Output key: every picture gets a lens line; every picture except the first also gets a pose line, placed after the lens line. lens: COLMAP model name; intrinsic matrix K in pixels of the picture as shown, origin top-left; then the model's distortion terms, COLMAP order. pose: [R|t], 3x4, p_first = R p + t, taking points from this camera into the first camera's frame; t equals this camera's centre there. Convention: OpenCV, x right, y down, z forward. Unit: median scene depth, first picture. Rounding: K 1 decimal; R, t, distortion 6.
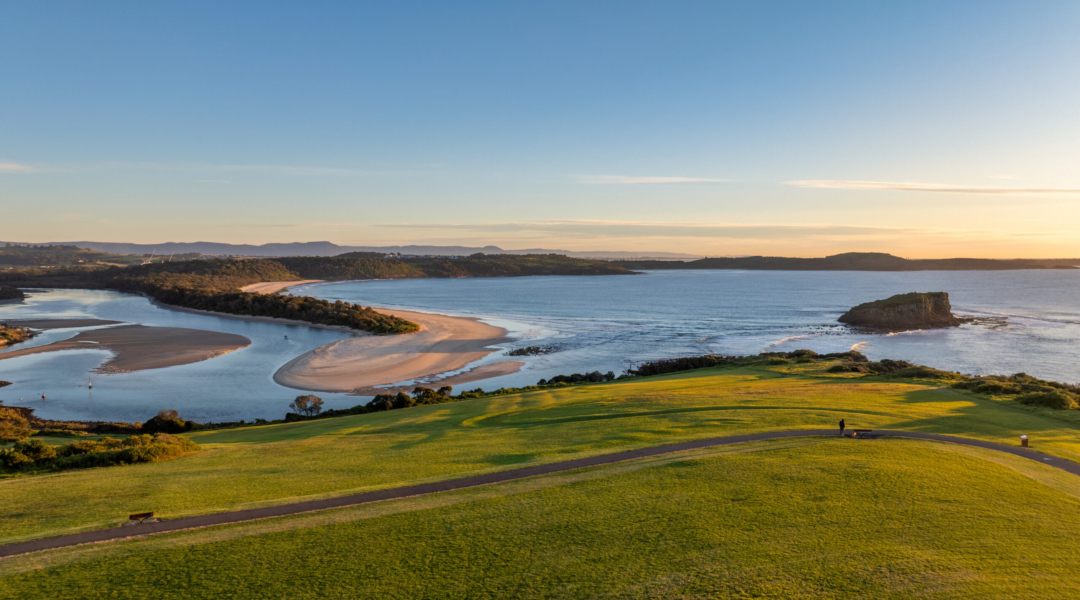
lens RADIAL K [[758.0, 0, 540.0], [0, 758.0, 300.0], [0, 0, 1]] dist [-0.013408, -0.009704]
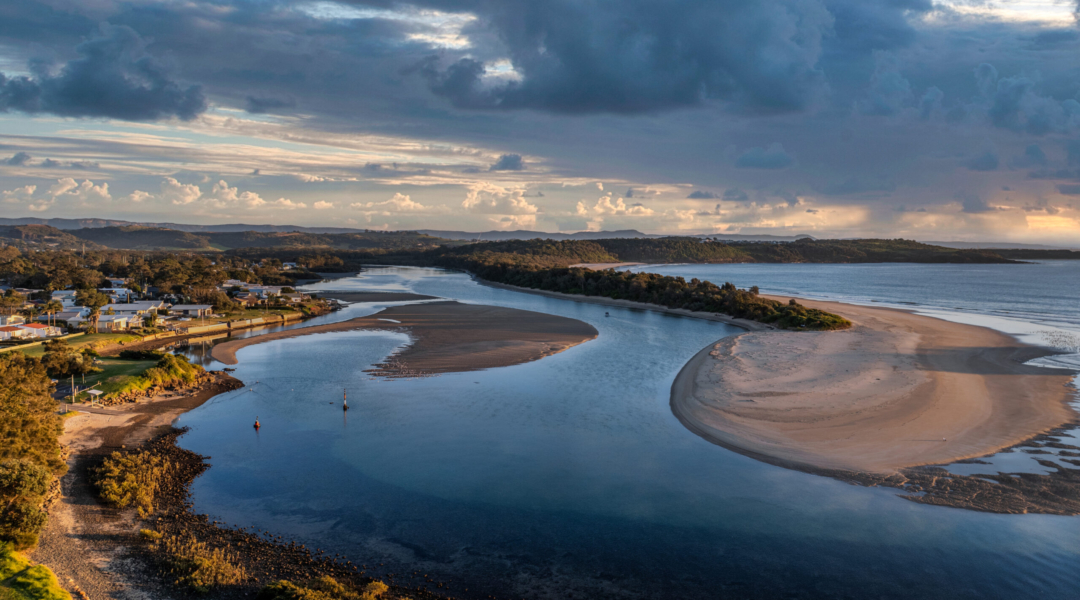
lens RADIAL K [[758.0, 0, 540.0], [0, 758.0, 300.0], [0, 0, 1]] dist [-0.013408, -0.009704]
pose [[0.923147, 0.034417, -0.382904, -0.136786], [-0.029086, 0.999383, 0.019706, 0.012764], [0.383346, -0.007055, 0.923578, 0.285575]]
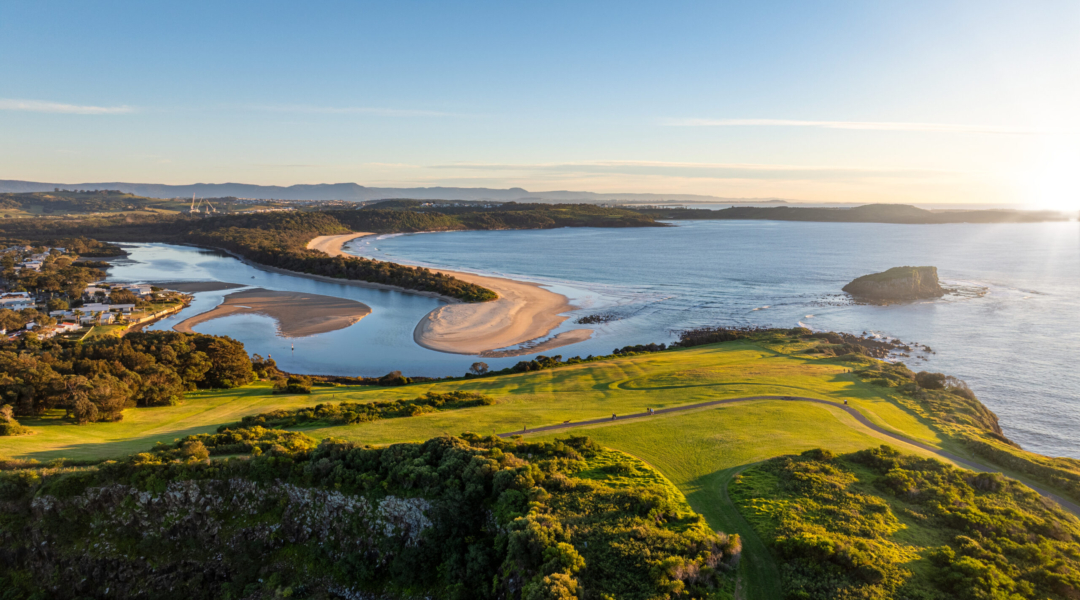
lens RADIAL K [[758.0, 0, 540.0], [0, 758.0, 300.0], [0, 0, 1]] dist [-0.013408, -0.009704]
pose [[0.999485, 0.008587, -0.030914, -0.045203], [-0.006180, 0.997002, 0.077135, -0.045564], [0.031483, -0.076904, 0.996541, -0.204970]]
